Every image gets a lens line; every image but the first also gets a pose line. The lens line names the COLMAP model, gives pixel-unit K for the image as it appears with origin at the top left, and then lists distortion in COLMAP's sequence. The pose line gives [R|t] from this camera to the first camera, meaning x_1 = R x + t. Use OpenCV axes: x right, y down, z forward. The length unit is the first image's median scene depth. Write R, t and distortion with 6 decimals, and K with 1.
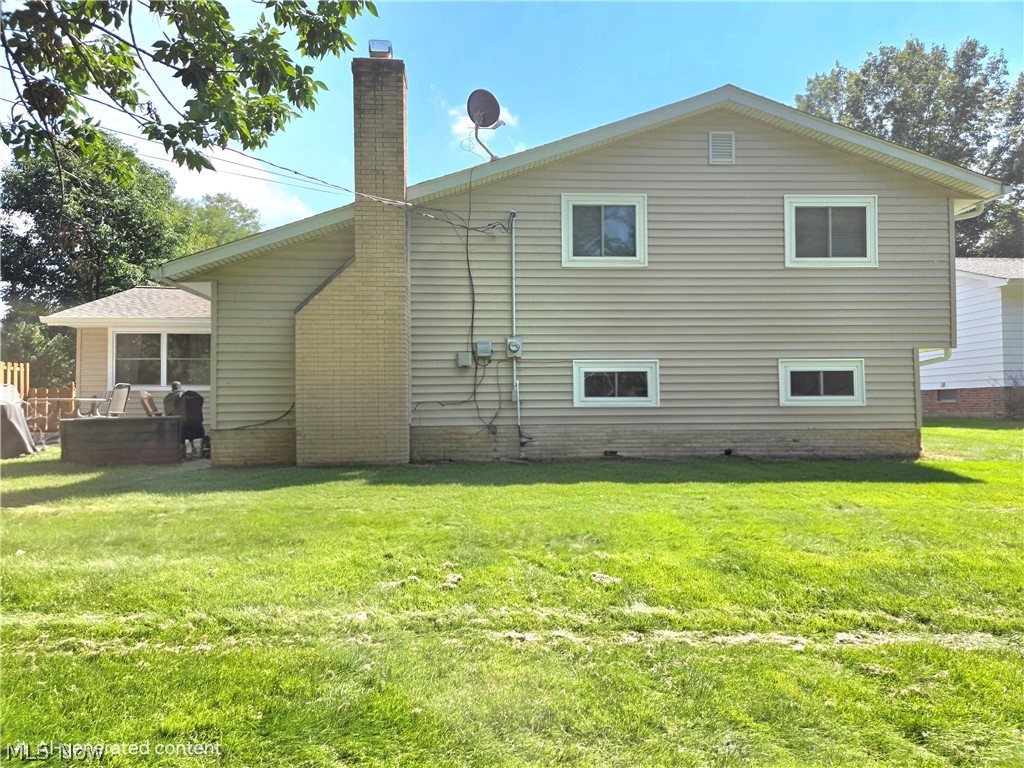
lens RADIAL K [[687.2, 0, 516.1], [0, 687.2, 388.5], [0, 0, 1]] dist [0.115115, -0.092721]
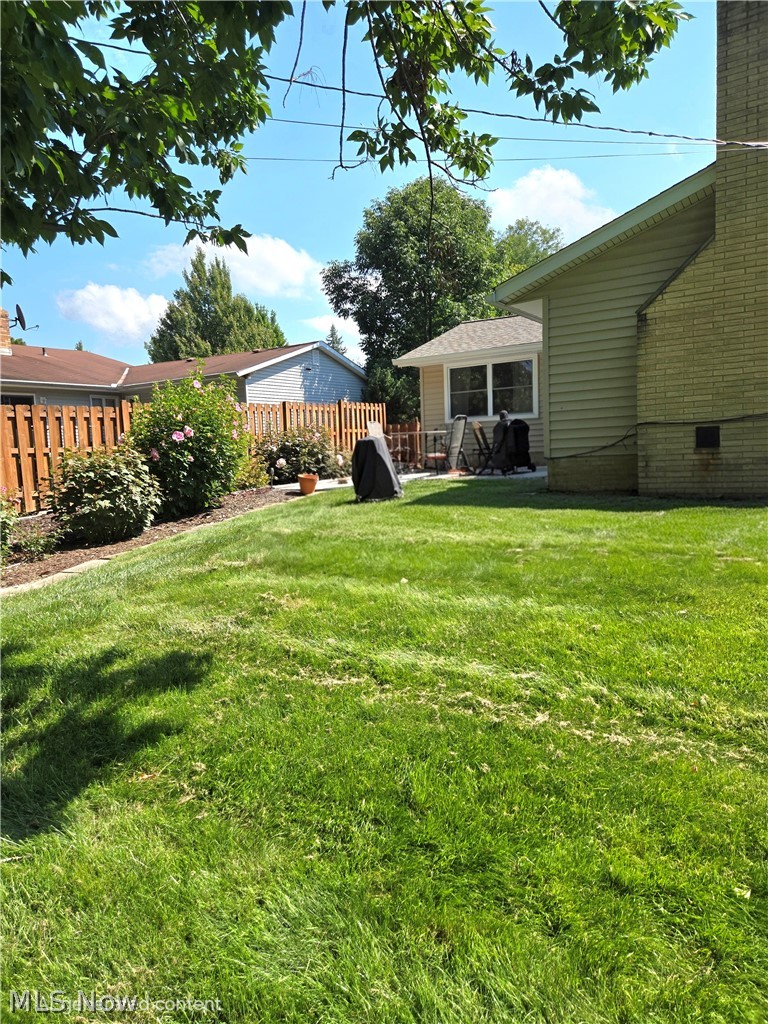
lens RADIAL K [[687.2, 0, 384.0], [0, 687.2, 512.0], [0, 0, 1]] dist [0.115115, -0.092721]
pose [[0.825439, 0.024981, -0.563938, -0.088433], [0.055025, 0.990702, 0.124426, 0.002245], [0.561803, -0.133737, 0.816390, 0.098843]]
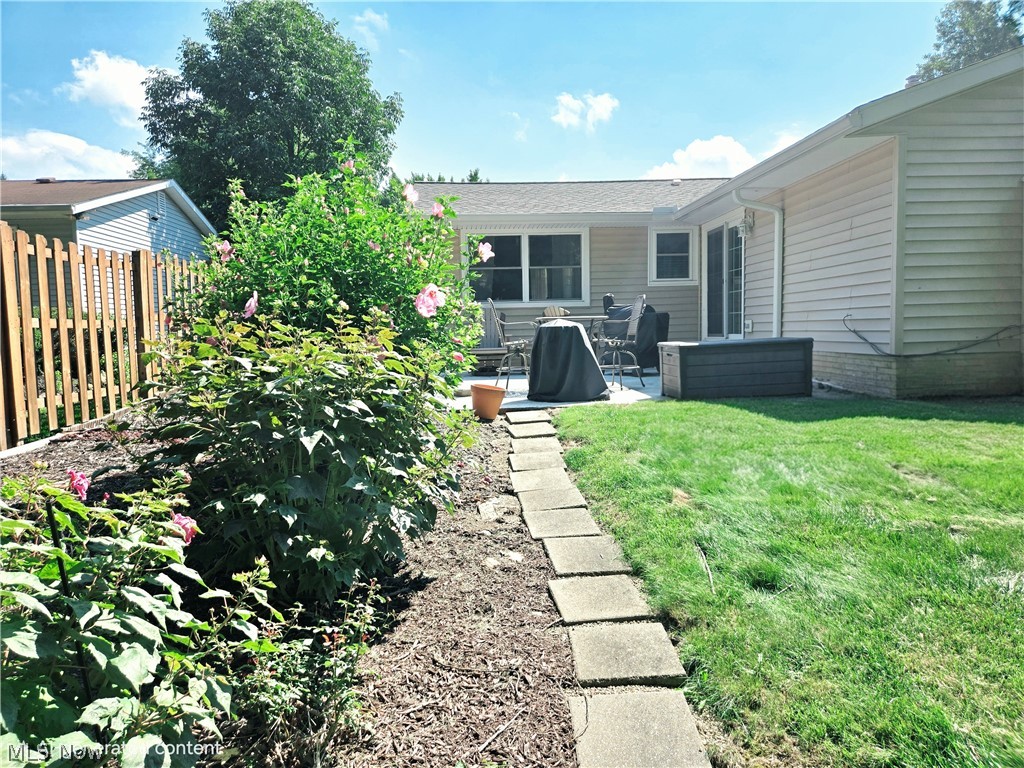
lens RADIAL K [[687.2, 0, 516.1], [0, 687.2, 388.5], [0, 0, 1]] dist [0.115115, -0.092721]
pose [[0.999871, -0.014996, -0.005676, -0.880946], [0.015557, 0.993032, 0.116813, 0.005028], [0.003885, -0.116886, 0.993138, 0.345120]]
